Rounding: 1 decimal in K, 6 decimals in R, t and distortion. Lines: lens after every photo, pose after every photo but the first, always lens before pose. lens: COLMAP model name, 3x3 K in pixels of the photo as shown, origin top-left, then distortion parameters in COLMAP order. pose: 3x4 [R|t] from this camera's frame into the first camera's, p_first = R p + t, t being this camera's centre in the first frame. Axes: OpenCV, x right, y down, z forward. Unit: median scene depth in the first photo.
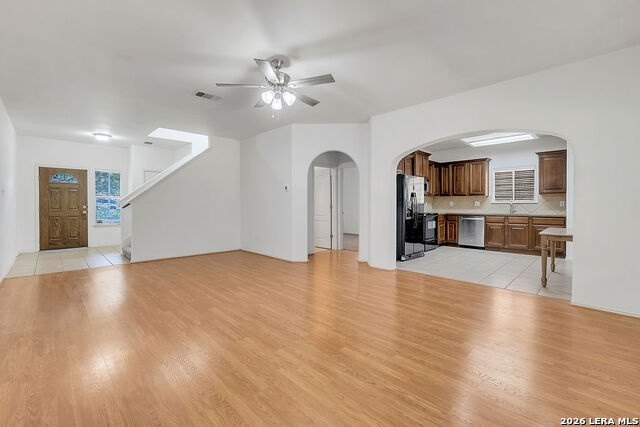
lens RADIAL K [[276.9, 0, 317.9], [0, 276.9, 206.5], [0, 0, 1]] dist [-0.008392, 0.000984]
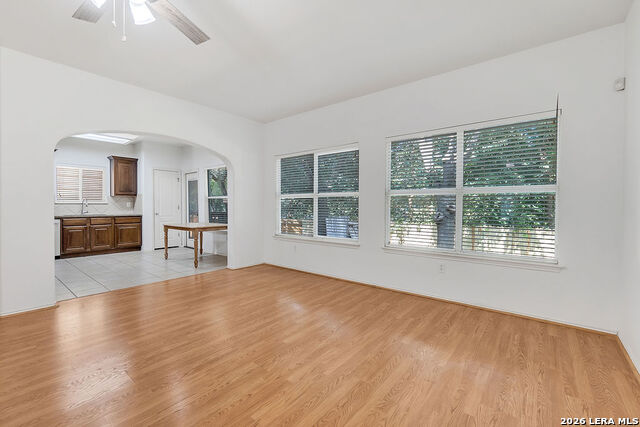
lens RADIAL K [[276.9, 0, 314.0], [0, 276.9, 208.6], [0, 0, 1]] dist [-0.008392, 0.000984]
pose [[-0.095975, -0.011577, 0.995316, -0.326223], [0.004633, 0.999916, 0.012078, -0.002721], [-0.995373, 0.005770, -0.095913, 0.335042]]
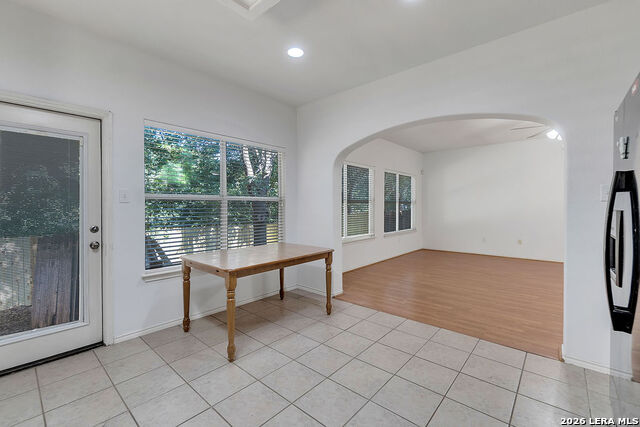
lens RADIAL K [[276.9, 0, 317.5], [0, 276.9, 212.6], [0, 0, 1]] dist [-0.008392, 0.000984]
pose [[-0.997557, 0.001320, -0.069848, 0.537083], [-0.000603, 0.999622, 0.027499, -0.021243], [0.069858, 0.027474, -0.997179, 1.068982]]
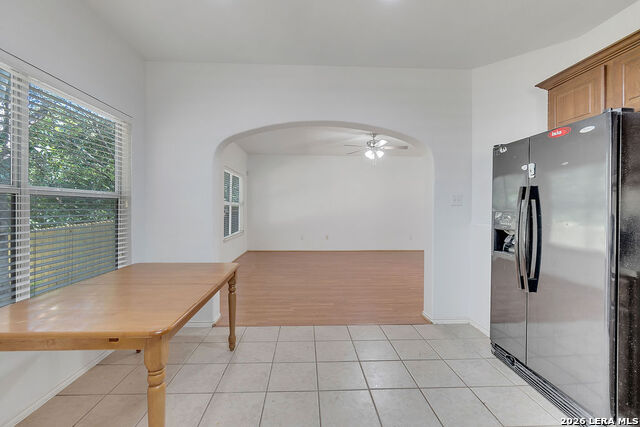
lens RADIAL K [[276.9, 0, 318.7], [0, 276.9, 209.1], [0, 0, 1]] dist [-0.008392, 0.000984]
pose [[-0.666135, -0.003534, -0.745823, 0.680889], [-0.011424, 0.999920, 0.005466, -0.020431], [0.745744, 0.012162, -0.666122, 0.921390]]
